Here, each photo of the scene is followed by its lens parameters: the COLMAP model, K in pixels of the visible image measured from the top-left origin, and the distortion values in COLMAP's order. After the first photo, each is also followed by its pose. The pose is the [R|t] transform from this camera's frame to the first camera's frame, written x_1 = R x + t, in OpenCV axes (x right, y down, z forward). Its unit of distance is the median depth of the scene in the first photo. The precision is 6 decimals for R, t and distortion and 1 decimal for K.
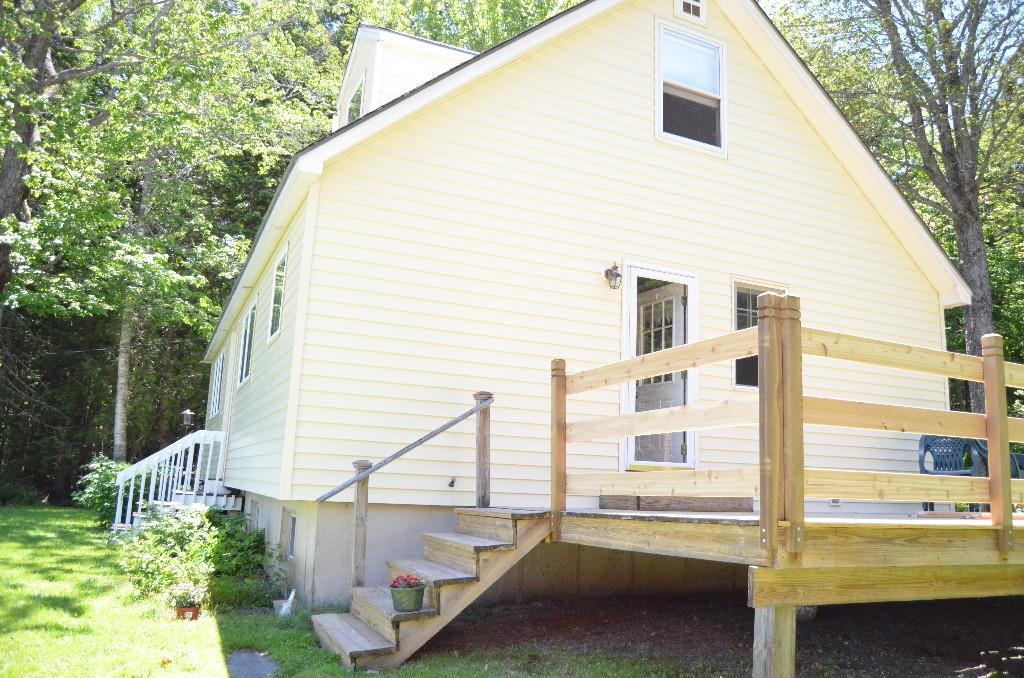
lens RADIAL K [[792.1, 0, 512.0], [0, 792.1, 339.0], [0, 0, 1]] dist [-0.069681, -0.000858]
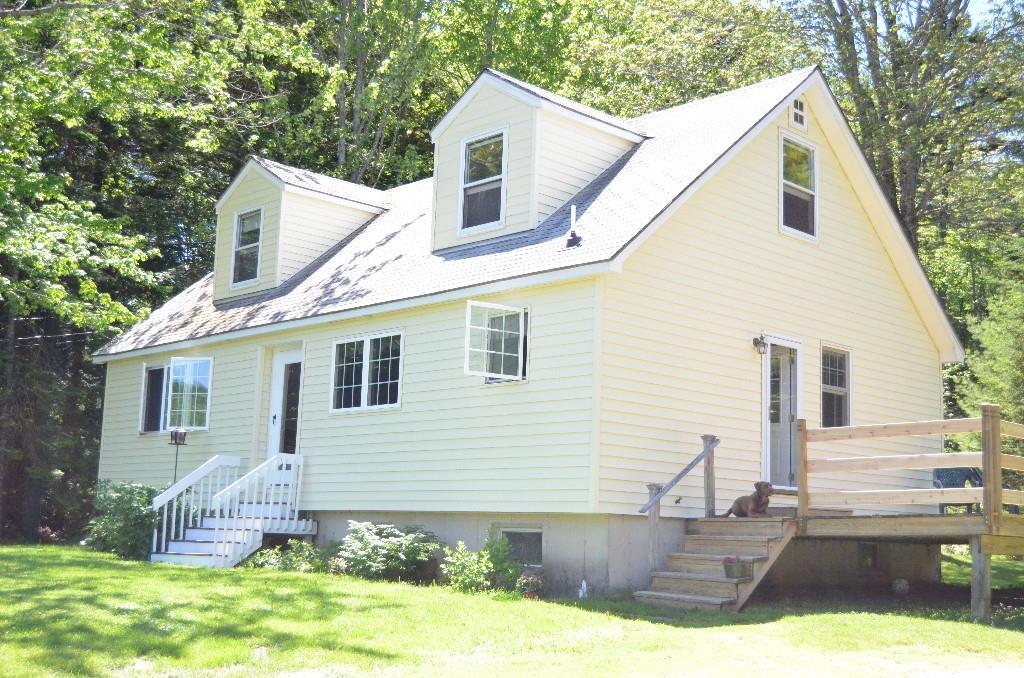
lens RADIAL K [[1254.8, 0, 512.0], [0, 1254.8, 339.0], [0, 0, 1]] dist [-0.002254, 0.001356]
pose [[0.942218, 0.043282, 0.332194, -1.095882], [-0.054303, 0.998237, 0.023960, -0.134001], [-0.330571, -0.040614, 0.942907, -0.945747]]
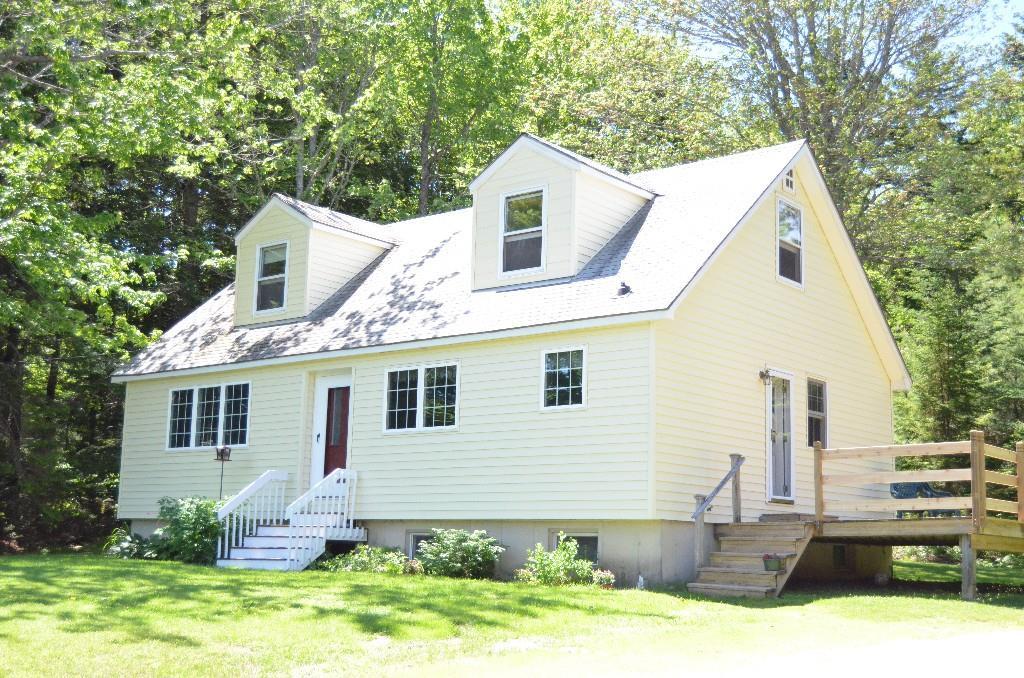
lens RADIAL K [[1301.0, 0, 512.0], [0, 1301.0, 339.0], [0, 0, 1]] dist [-0.005205, -0.005648]
pose [[0.894050, 0.055456, 0.444521, -1.682186], [-0.067599, 0.997646, 0.011499, -0.172896], [-0.442837, -0.040330, 0.895695, -1.226425]]
